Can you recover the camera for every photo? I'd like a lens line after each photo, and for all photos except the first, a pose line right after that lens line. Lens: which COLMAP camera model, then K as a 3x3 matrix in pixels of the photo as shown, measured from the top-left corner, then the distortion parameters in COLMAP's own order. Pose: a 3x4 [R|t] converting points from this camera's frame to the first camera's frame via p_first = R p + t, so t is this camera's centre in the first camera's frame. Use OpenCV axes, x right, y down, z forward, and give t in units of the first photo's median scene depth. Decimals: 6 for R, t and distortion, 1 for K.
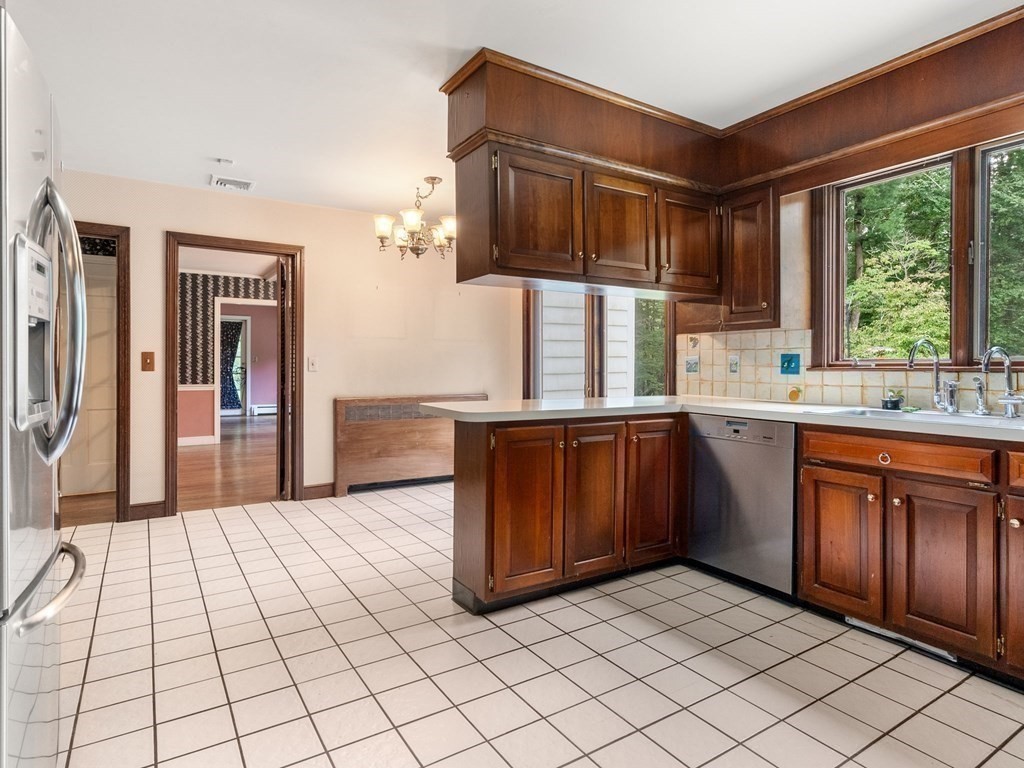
lens RADIAL K [[574.1, 0, 523.4], [0, 574.1, 367.5], [0, 0, 1]] dist [-0.002142, -0.000743]
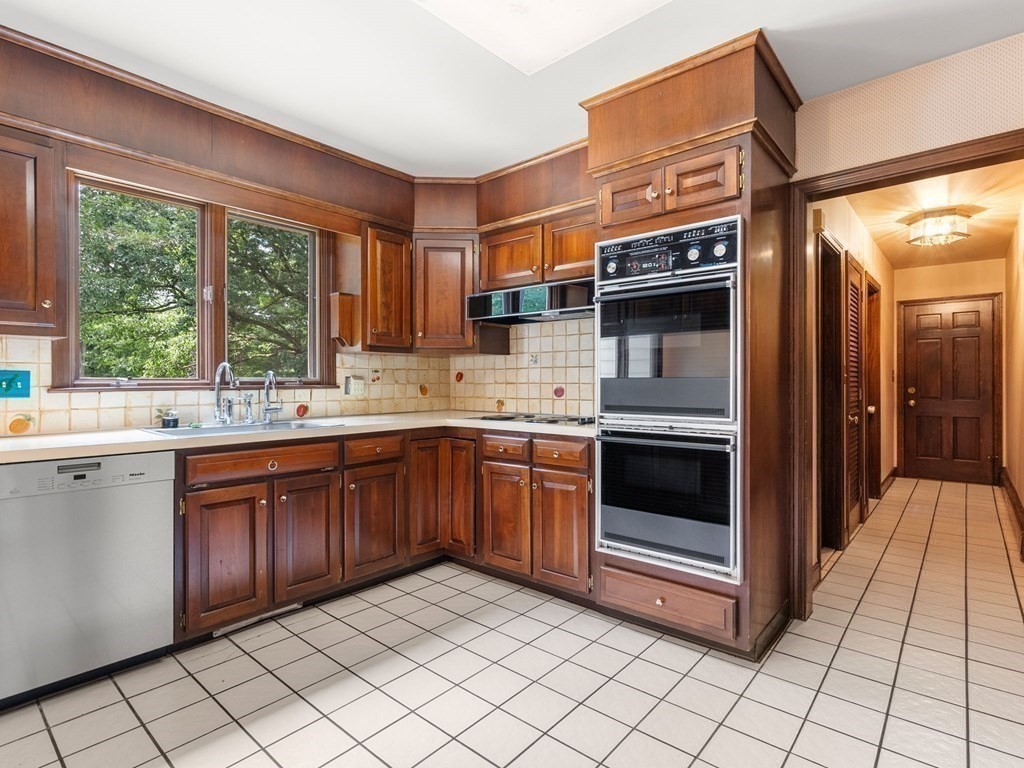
lens RADIAL K [[522.7, 0, 514.9], [0, 522.7, 382.3], [0, 0, 1]] dist [-0.000657, 0.002932]
pose [[-0.281526, -0.003126, 0.959548, -0.385581], [0.005545, 0.999973, 0.004884, -0.008188], [-0.959538, 0.006696, -0.281501, 0.603541]]
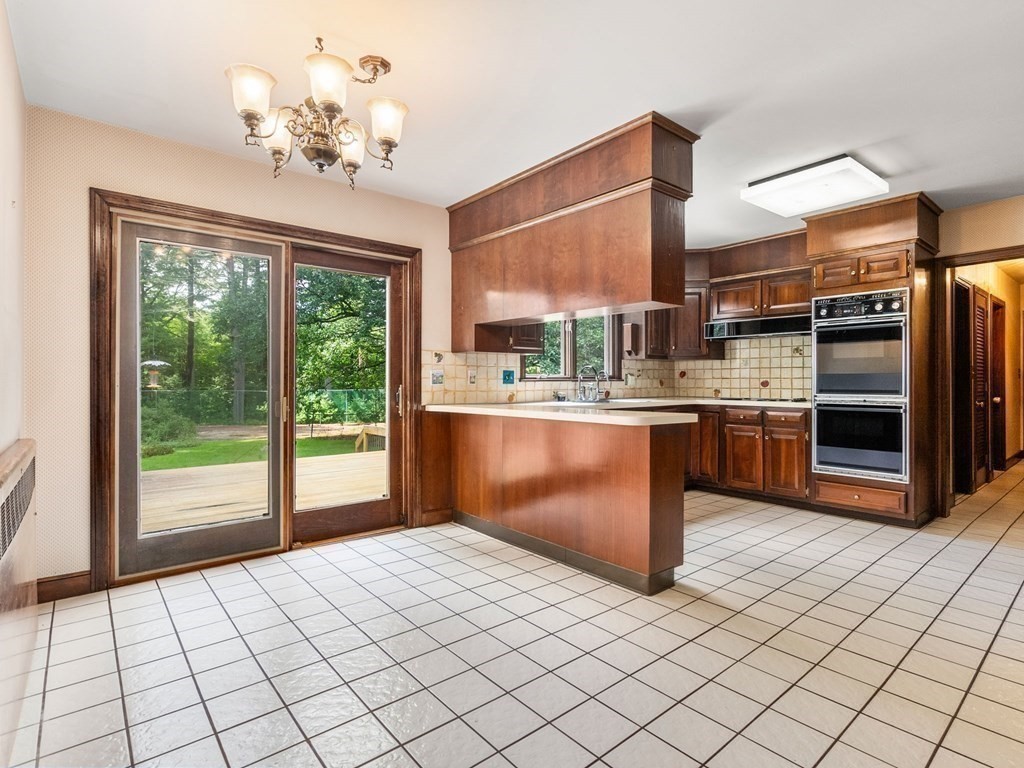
lens RADIAL K [[522.7, 0, 511.4], [0, 522.7, 379.3], [0, 0, 1]] dist [-0.000657, 0.002932]
pose [[-0.122523, 0.000962, 0.992465, -0.948345], [0.004828, 0.999988, -0.000374, -0.000019], [-0.992454, 0.004745, -0.122526, 1.232159]]
